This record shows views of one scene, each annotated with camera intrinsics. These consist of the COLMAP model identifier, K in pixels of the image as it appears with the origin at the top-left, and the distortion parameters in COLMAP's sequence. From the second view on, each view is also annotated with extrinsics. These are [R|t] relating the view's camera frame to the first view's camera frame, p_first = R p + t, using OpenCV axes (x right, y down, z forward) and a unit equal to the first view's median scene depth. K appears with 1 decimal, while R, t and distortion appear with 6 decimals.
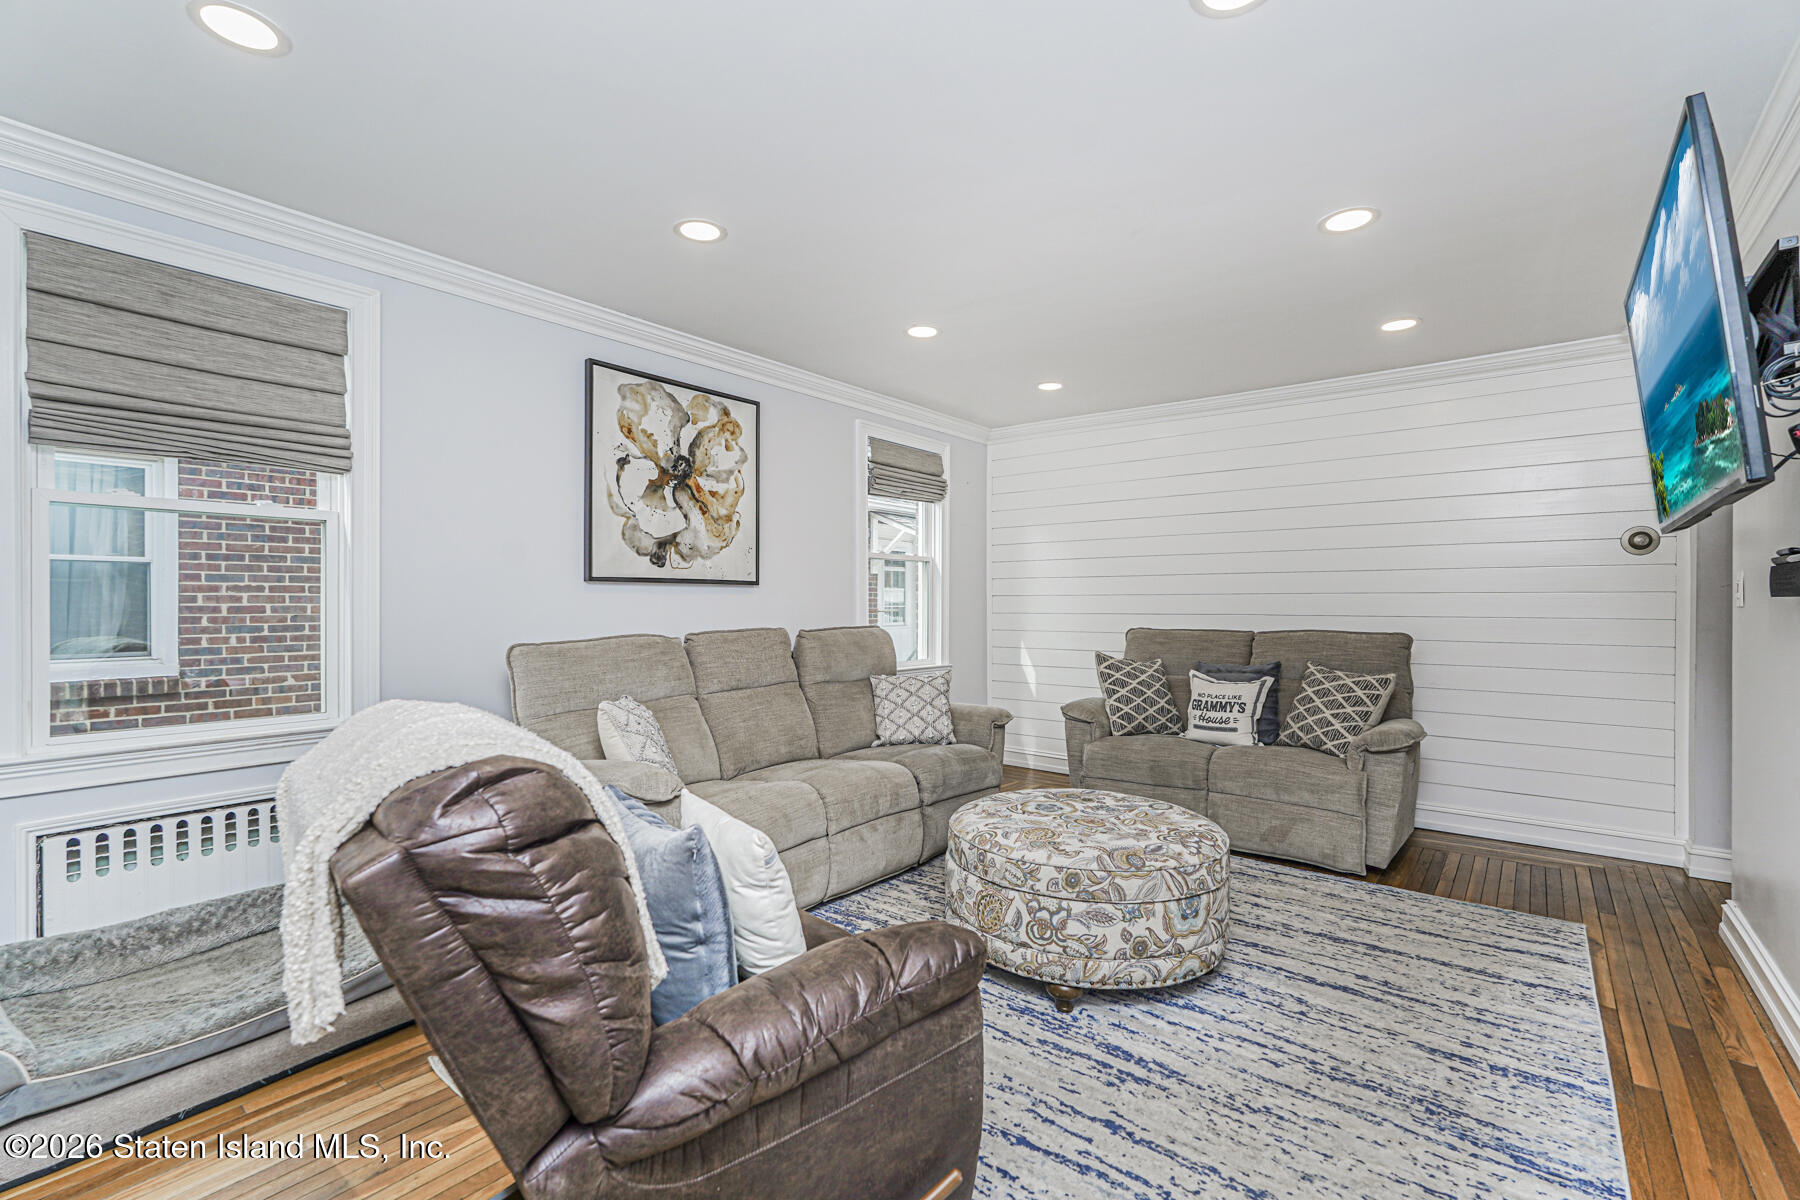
lens RADIAL K [[795.6, 0, 898.4], [0, 795.6, 604.7], [0, 0, 1]] dist [-0.015615, 0.007621]
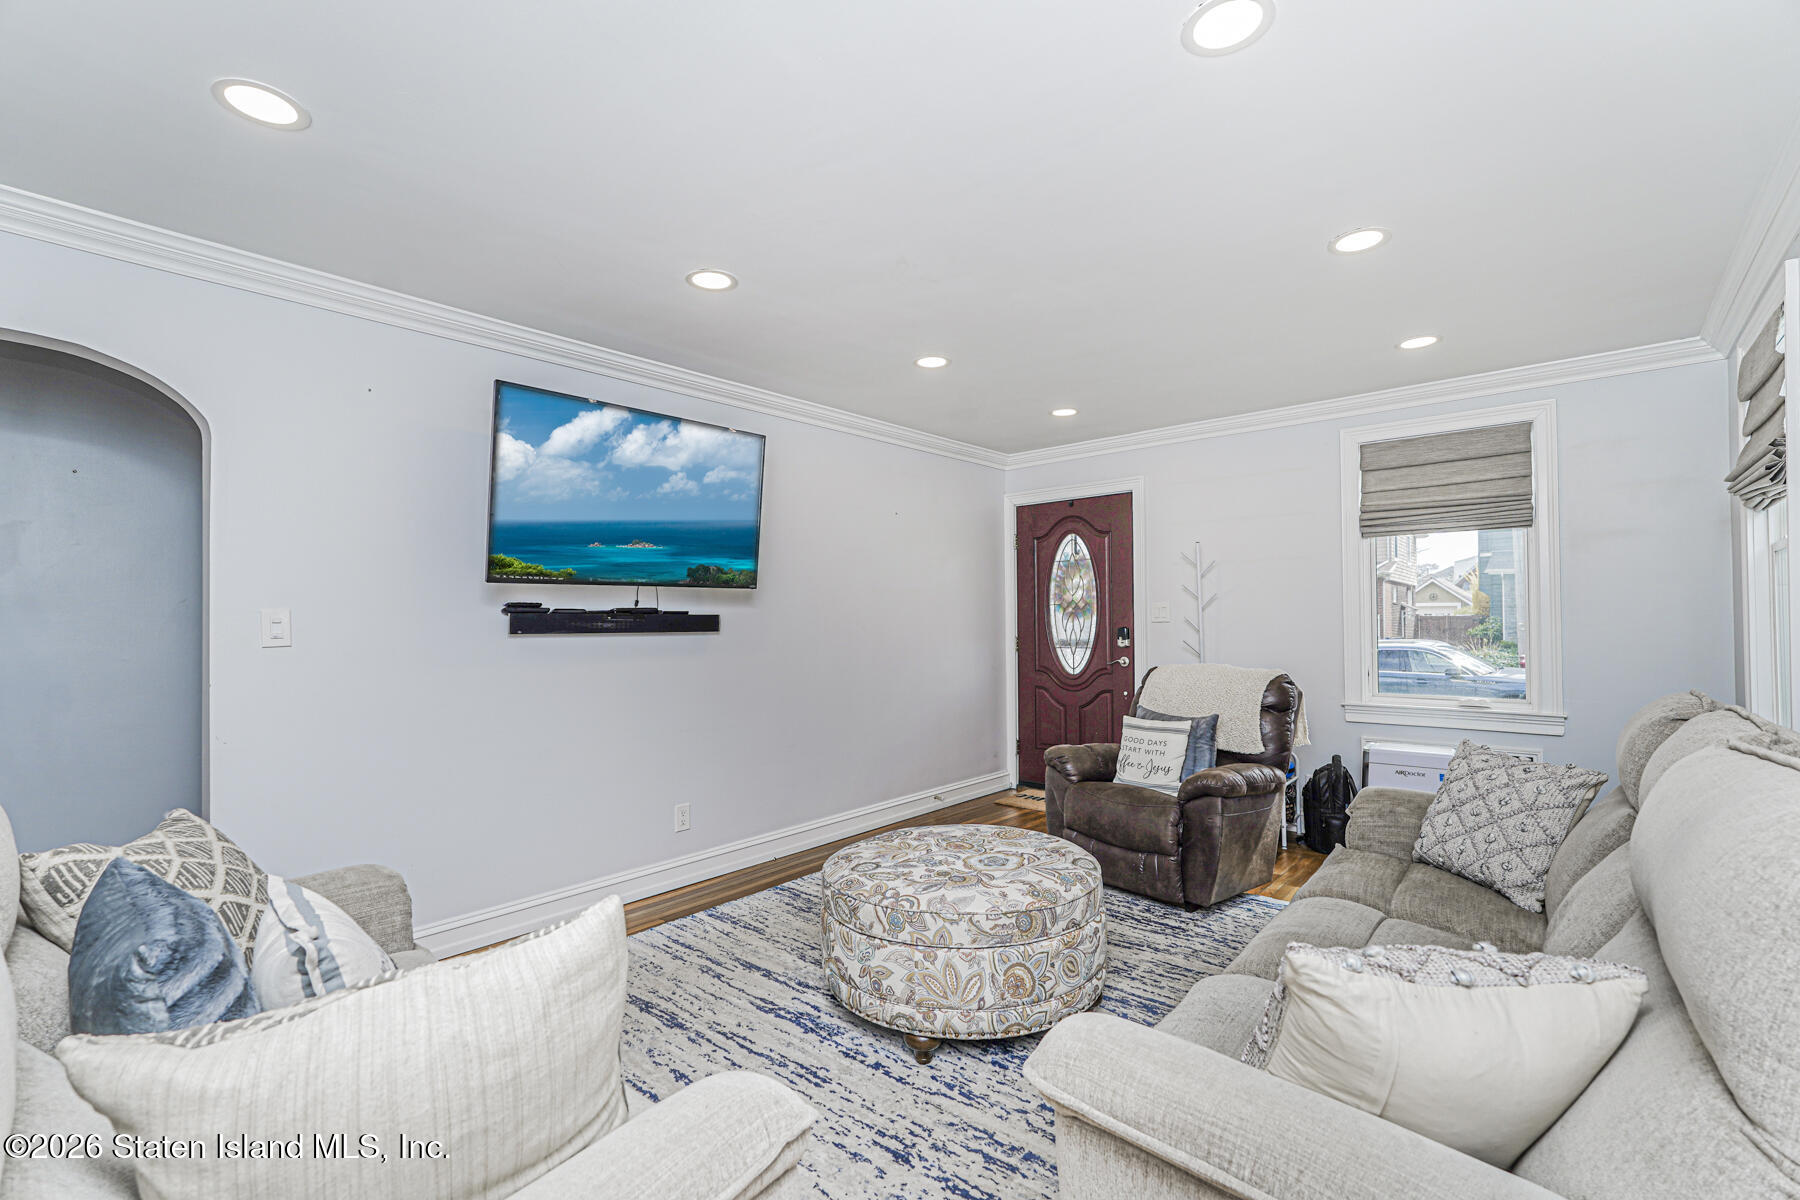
lens RADIAL K [[795.6, 0, 903.1], [0, 795.6, 608.5], [0, 0, 1]] dist [-0.015615, 0.007621]
pose [[-0.999555, 0.008300, 0.028655, 0.198639], [0.007953, 0.999894, -0.012199, -0.019665], [-0.028753, -0.011965, -0.999515, 1.441195]]
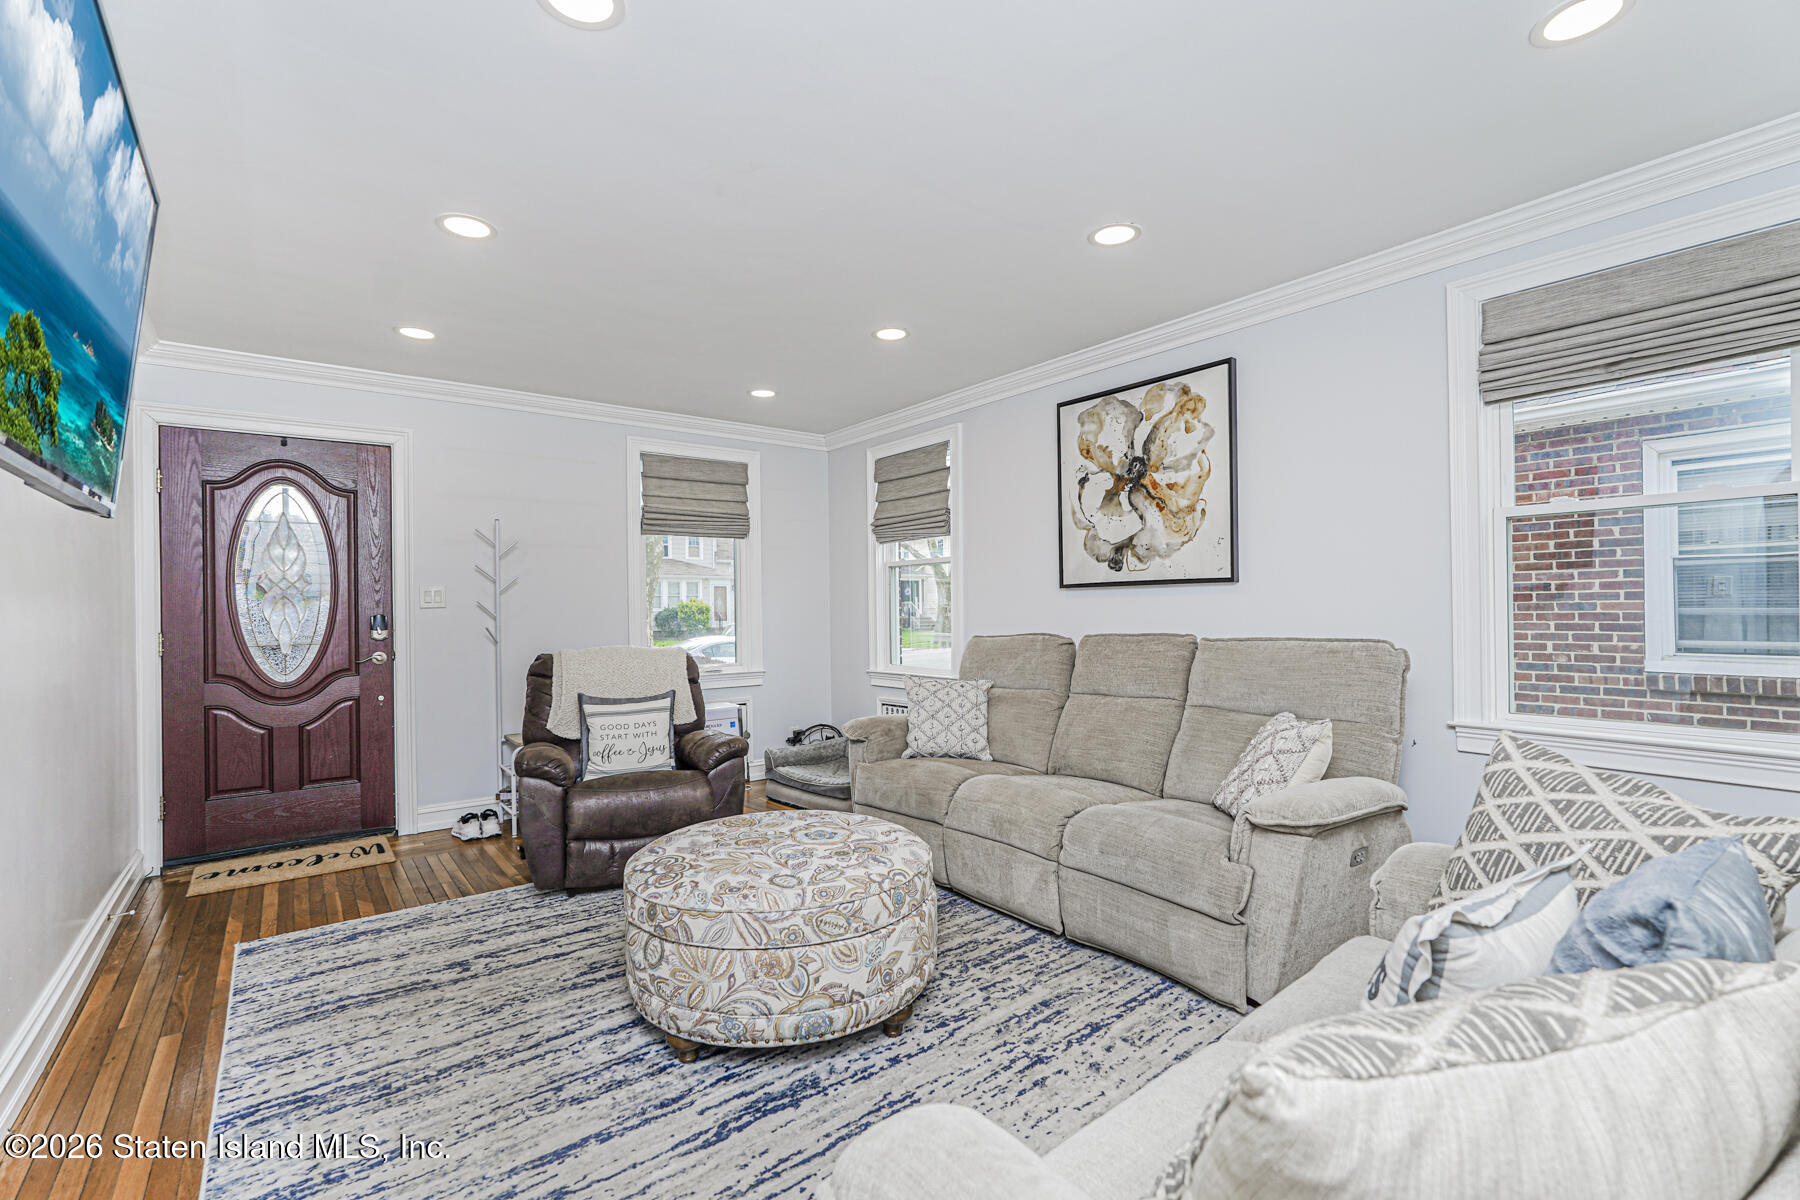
lens RADIAL K [[795.6, 0, 905.6], [0, 795.6, 602.7], [0, 0, 1]] dist [-0.015615, 0.007621]
pose [[-0.218429, -0.003858, -0.975845, 0.789188], [0.010398, 0.999926, -0.006280, -0.002107], [0.975797, -0.011518, -0.218373, 0.970376]]
